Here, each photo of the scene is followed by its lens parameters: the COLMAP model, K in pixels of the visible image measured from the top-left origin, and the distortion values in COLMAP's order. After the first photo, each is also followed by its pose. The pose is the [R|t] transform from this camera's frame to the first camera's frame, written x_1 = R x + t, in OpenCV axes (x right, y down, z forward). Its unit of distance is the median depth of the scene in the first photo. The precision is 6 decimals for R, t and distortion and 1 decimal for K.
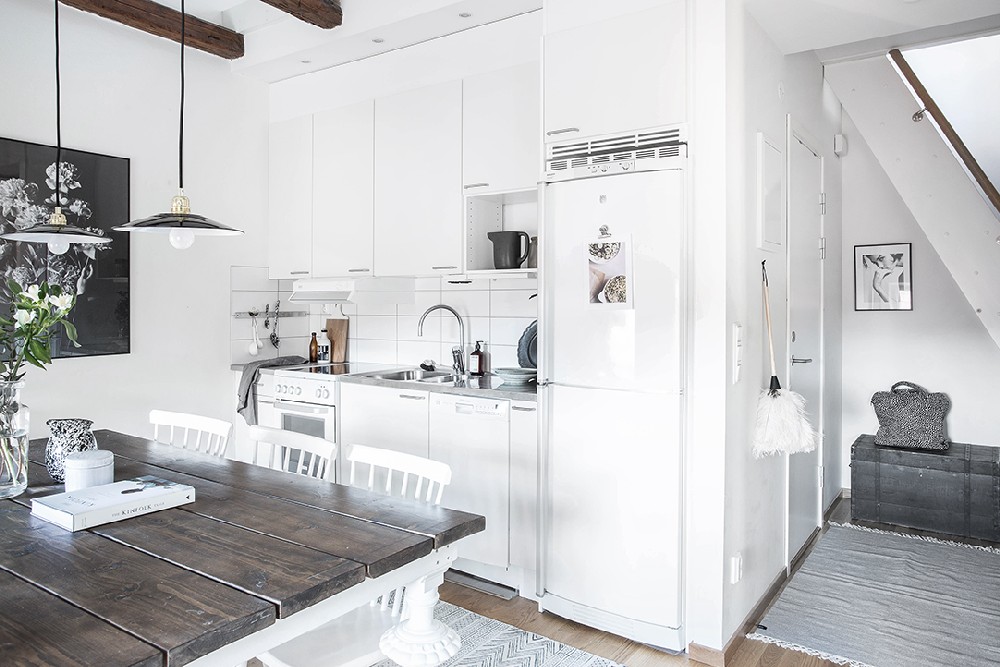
lens RADIAL K [[685.3, 0, 500.0], [0, 685.3, 333.5], [0, 0, 1]] dist [-0.082692, -0.000002]
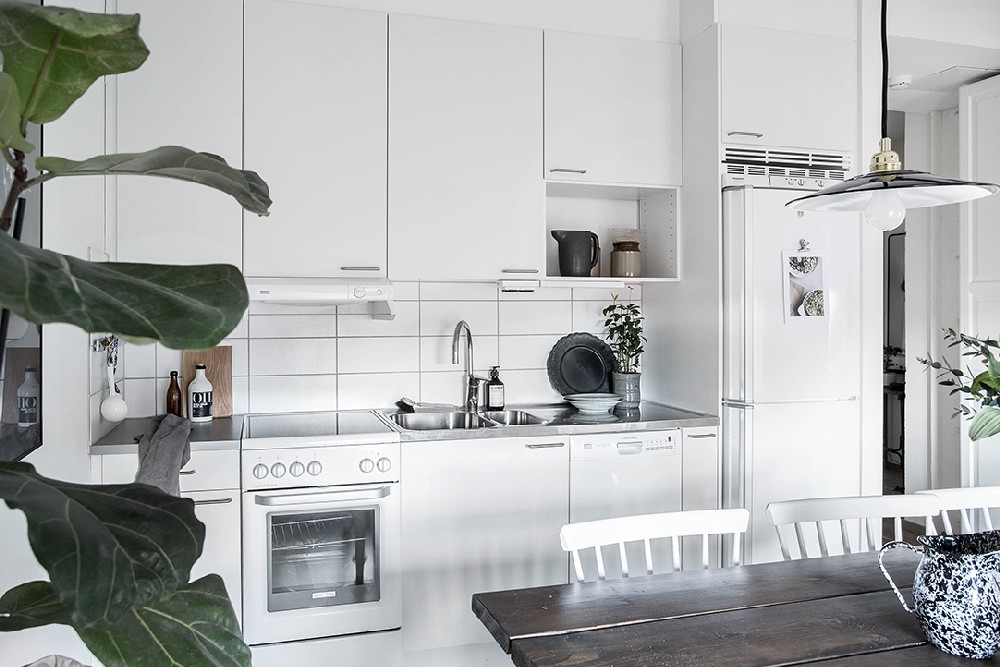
lens RADIAL K [[732.8, 0, 500.0], [0, 732.8, 333.5], [0, 0, 1]] dist [-0.001168, 0.001029]
pose [[0.626201, -0.018185, 0.779450, -0.955962], [0.038799, 0.999216, -0.007858, -0.028490], [-0.778696, 0.035163, 0.626416, 0.669048]]
